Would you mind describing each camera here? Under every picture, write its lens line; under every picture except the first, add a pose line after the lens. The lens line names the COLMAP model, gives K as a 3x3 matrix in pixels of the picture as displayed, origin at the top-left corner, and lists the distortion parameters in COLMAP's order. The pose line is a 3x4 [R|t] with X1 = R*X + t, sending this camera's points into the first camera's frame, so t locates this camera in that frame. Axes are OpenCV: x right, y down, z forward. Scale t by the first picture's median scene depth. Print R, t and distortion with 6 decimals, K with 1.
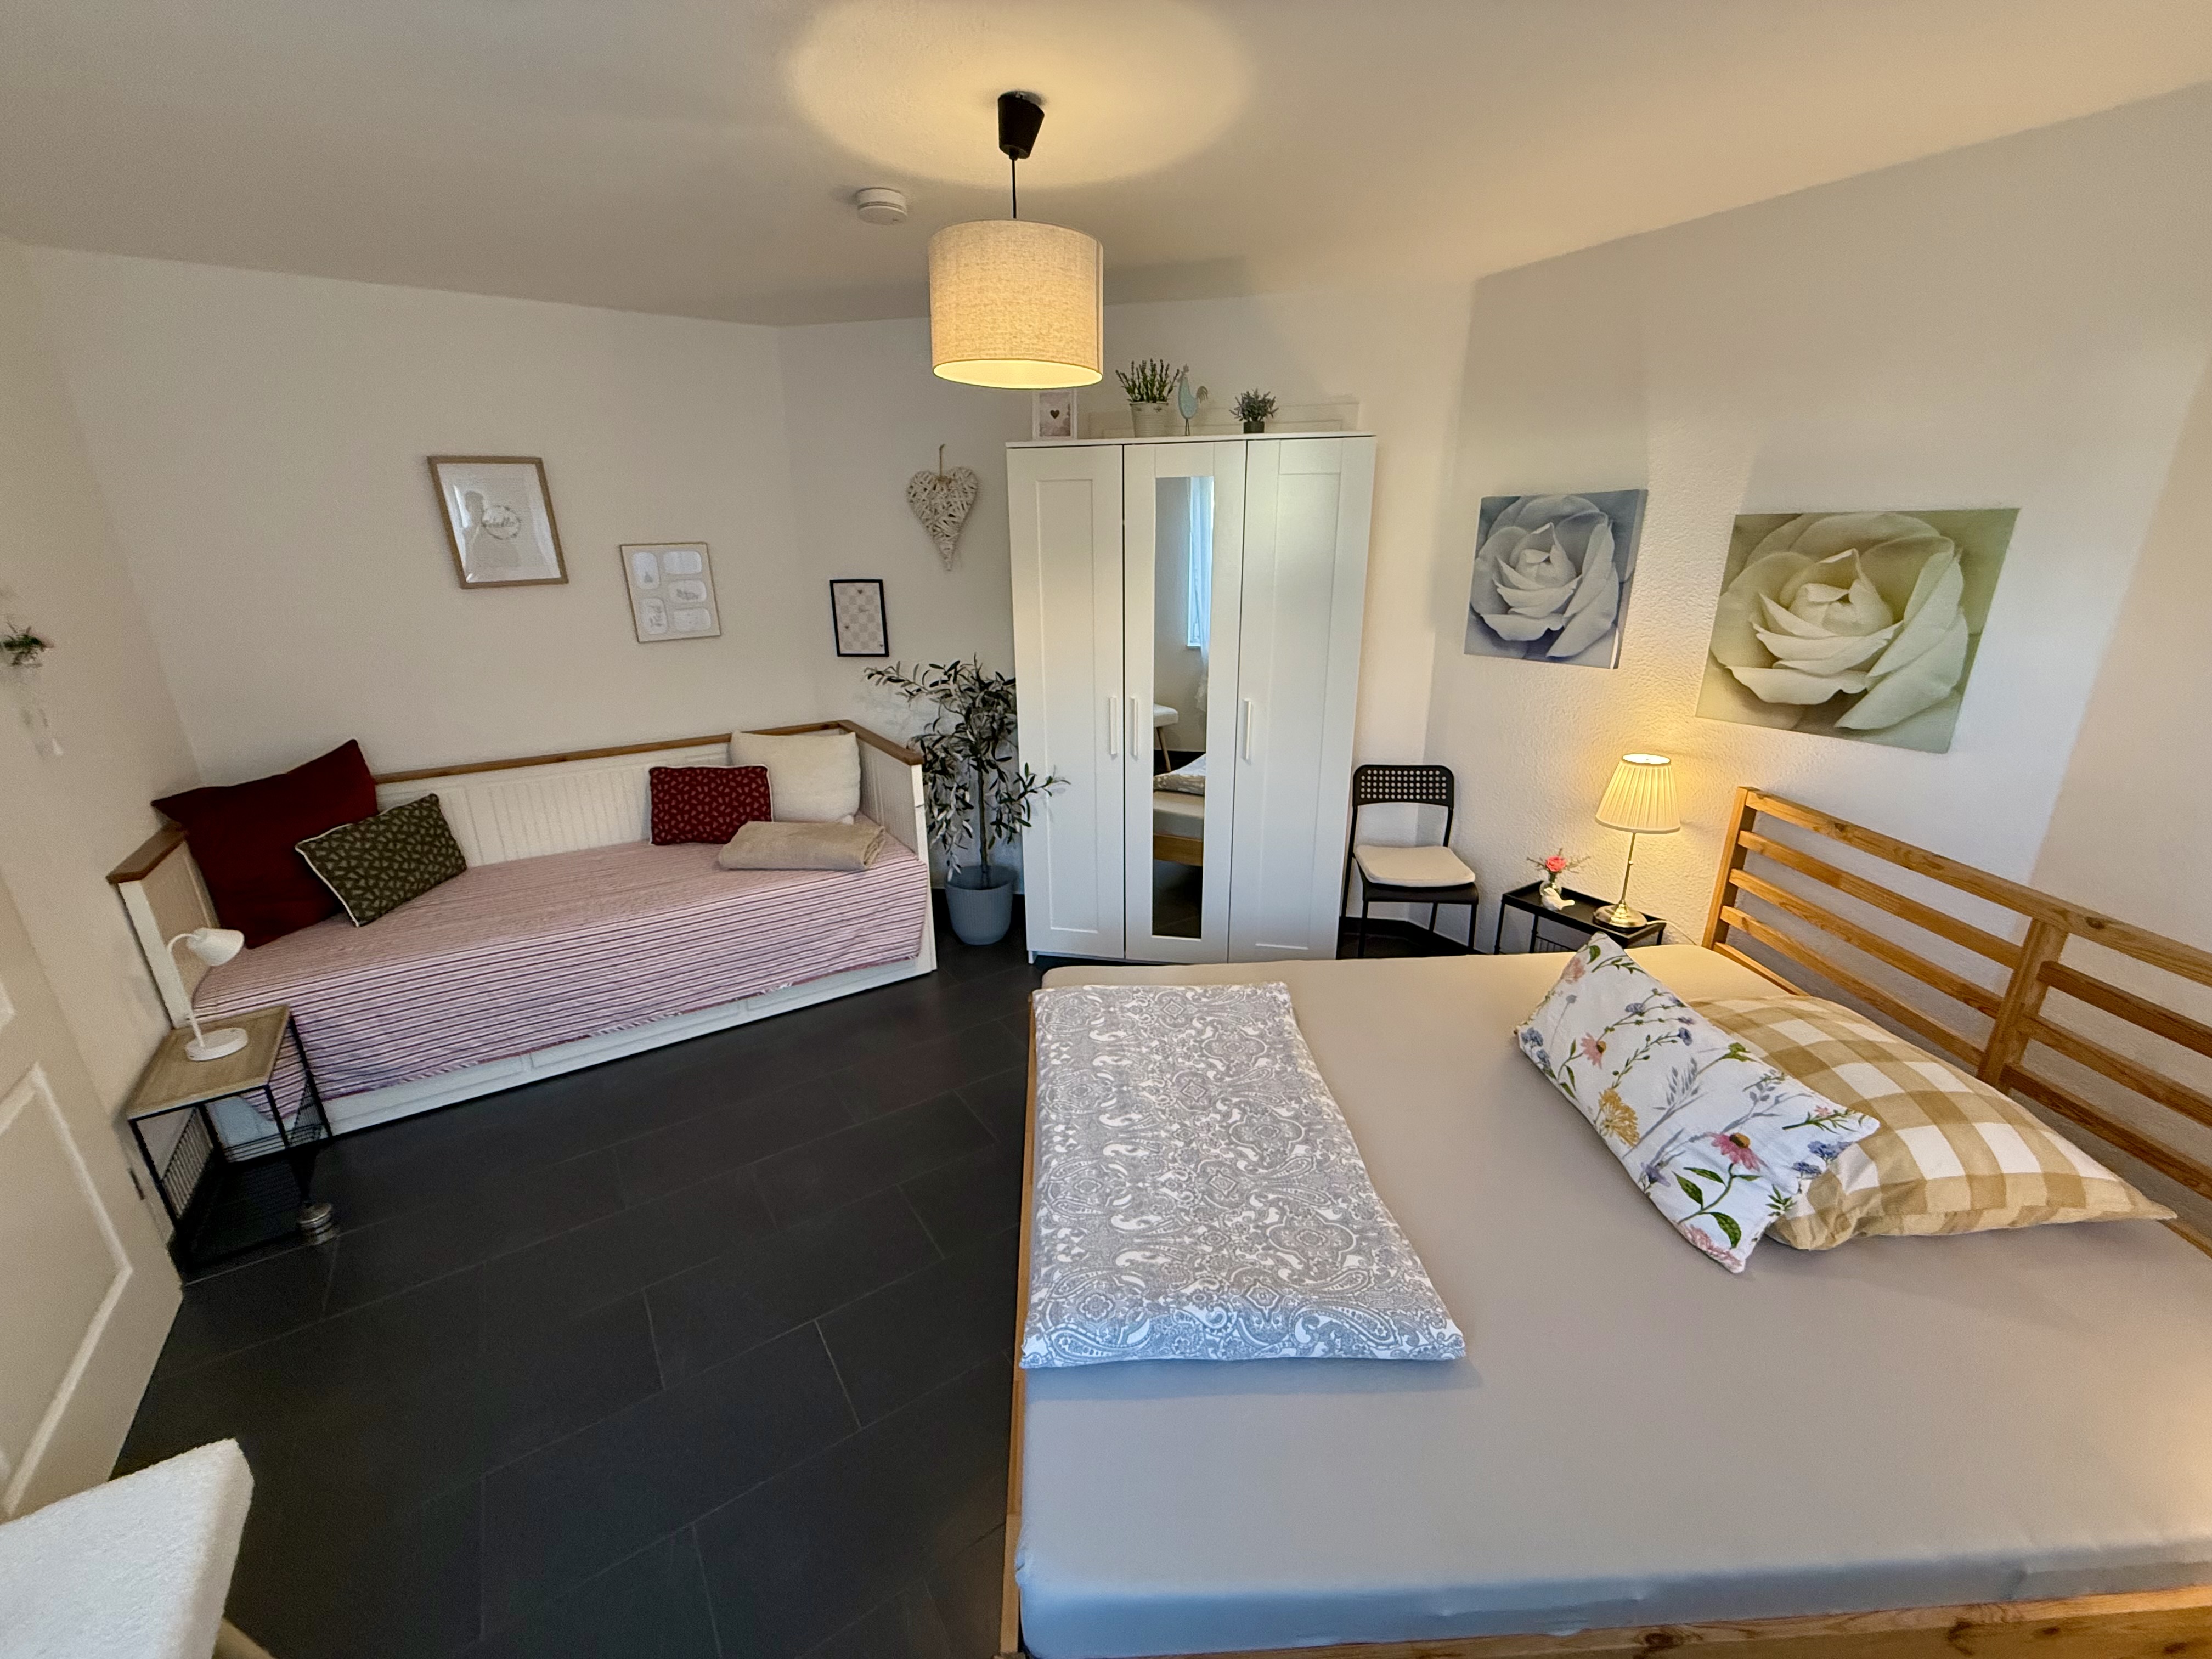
lens RADIAL K [[883.2, 0, 1101.4], [0, 883.2, 832.1], [0, 0, 1]] dist [0.001895, -0.002938]
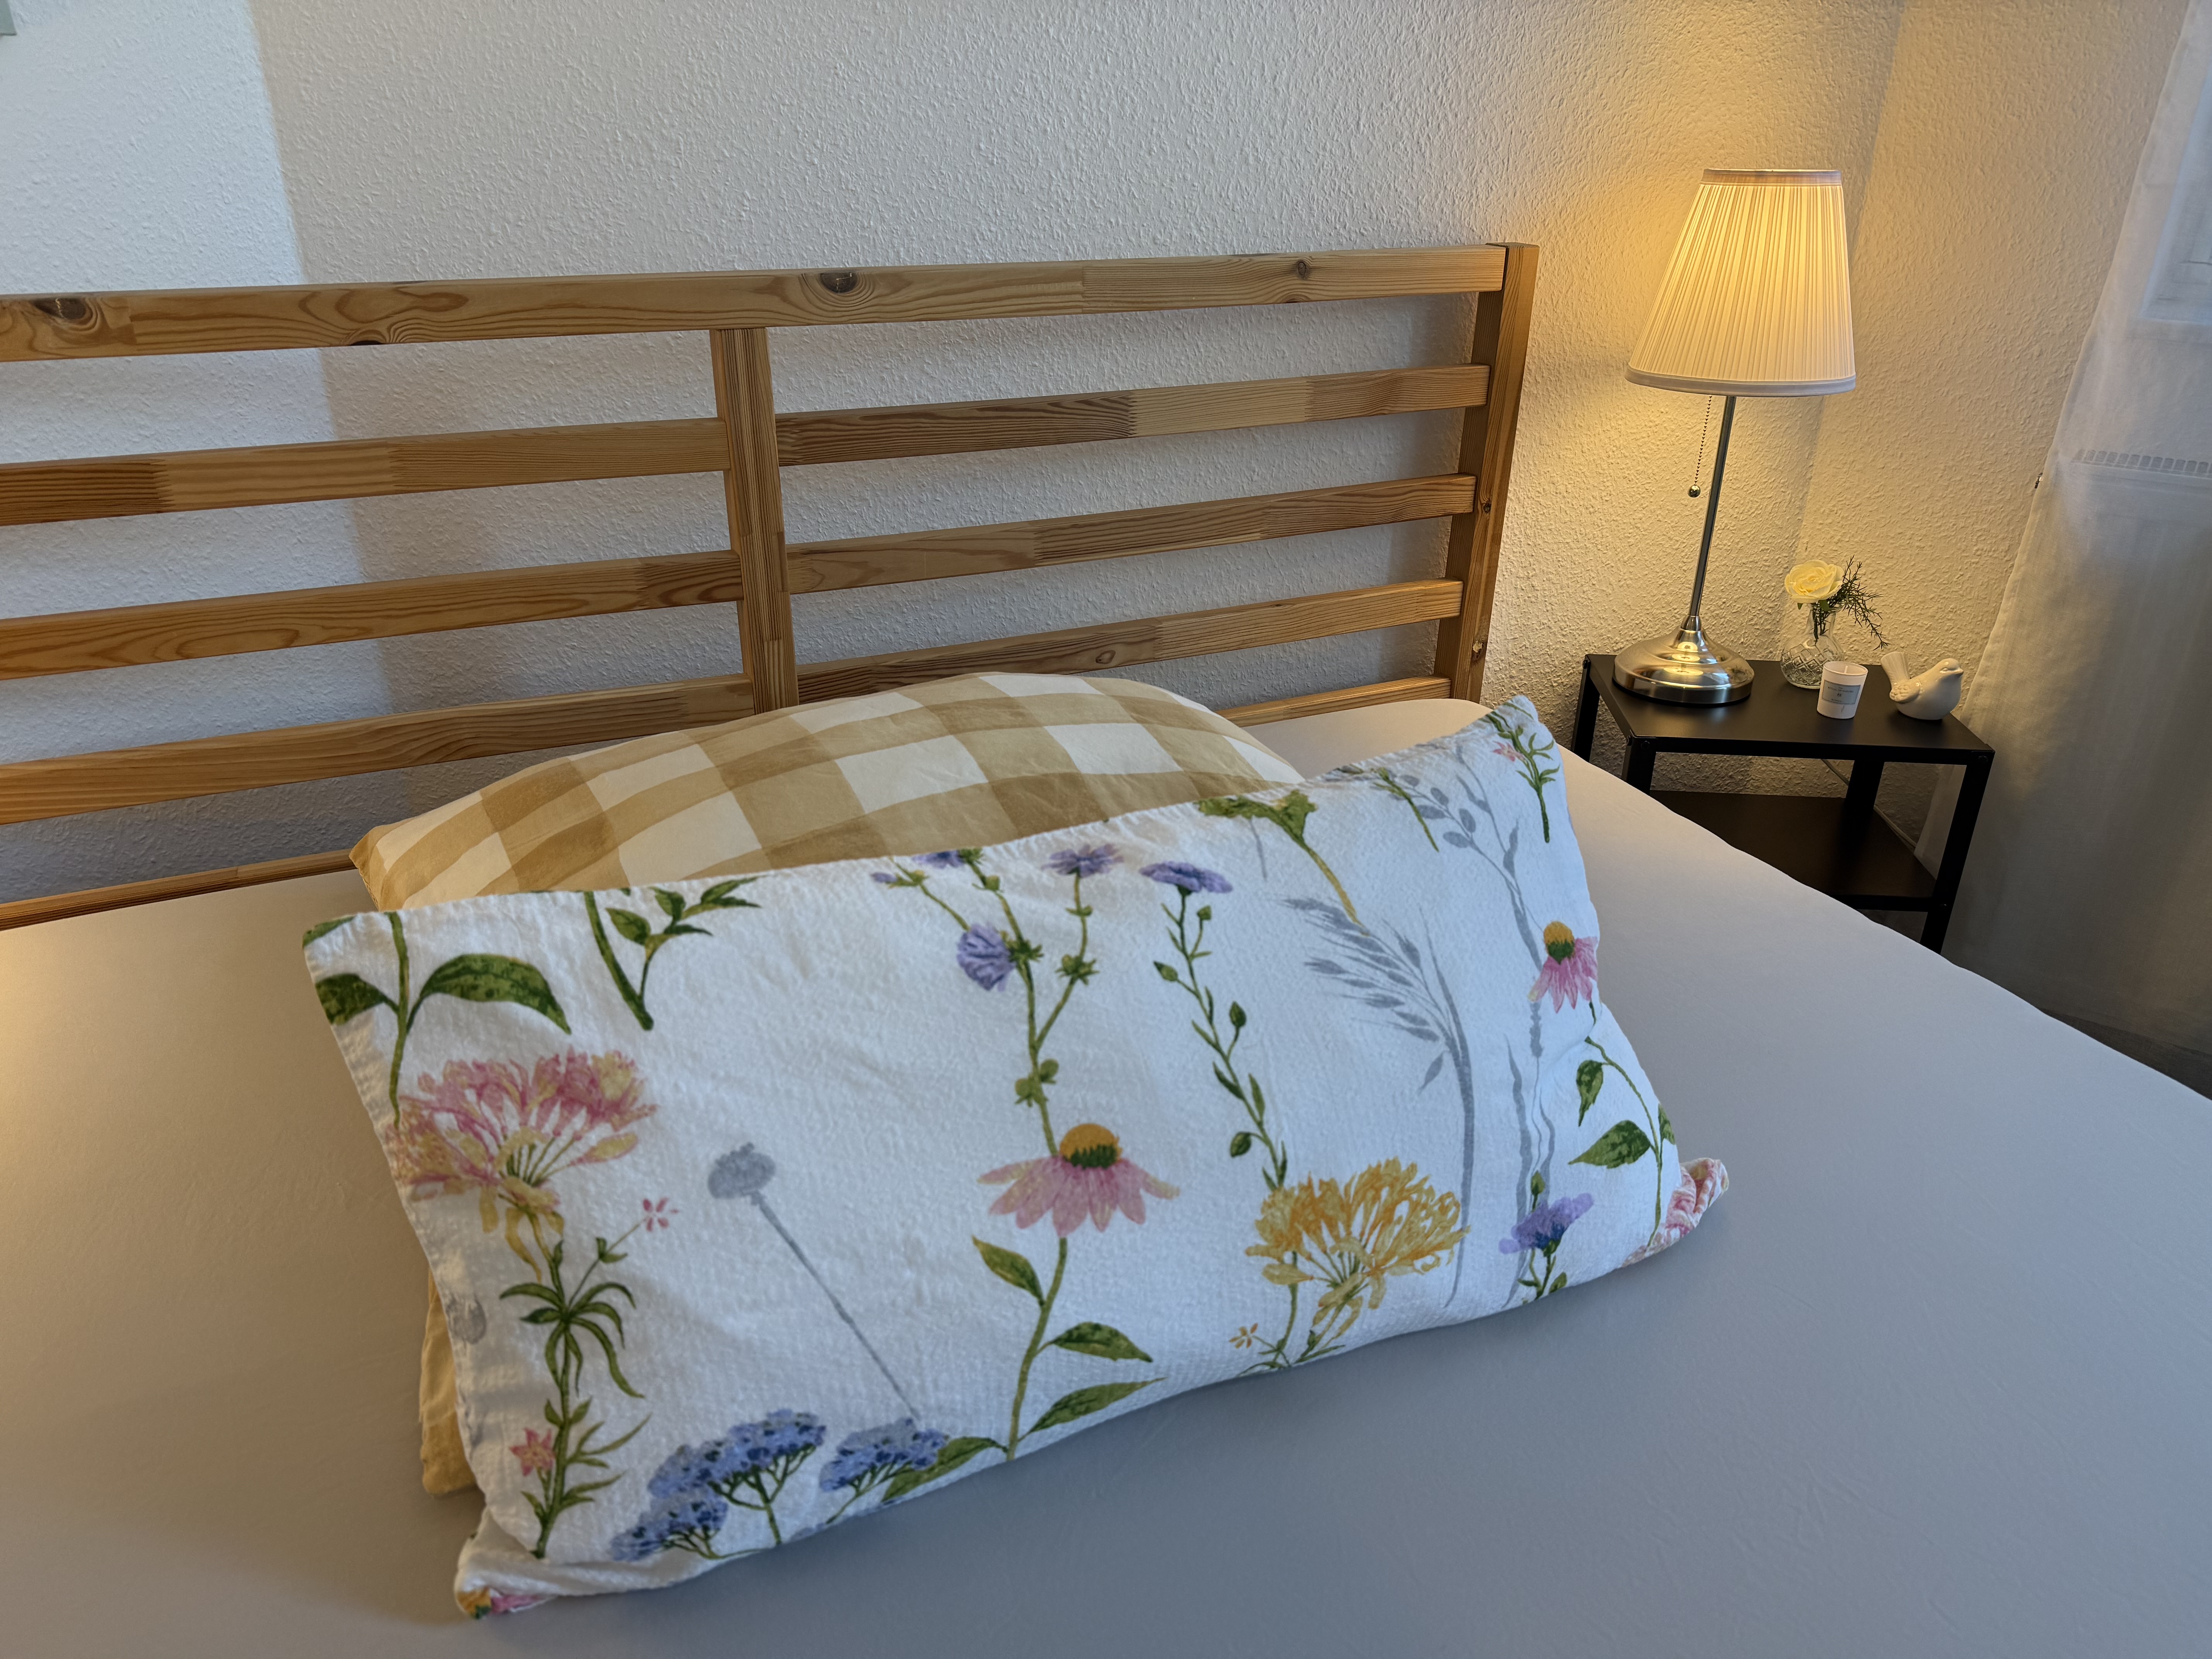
lens RADIAL K [[1578.2, 0, 1131.8], [0, 1578.2, 829.8], [0, 0, 1]] dist [0.093625, -0.138002]
pose [[-0.390058, -0.381876, 0.837870, 0.155204], [0.286144, 0.814623, 0.504491, -0.021418], [-0.875201, 0.436532, -0.208479, 0.664146]]
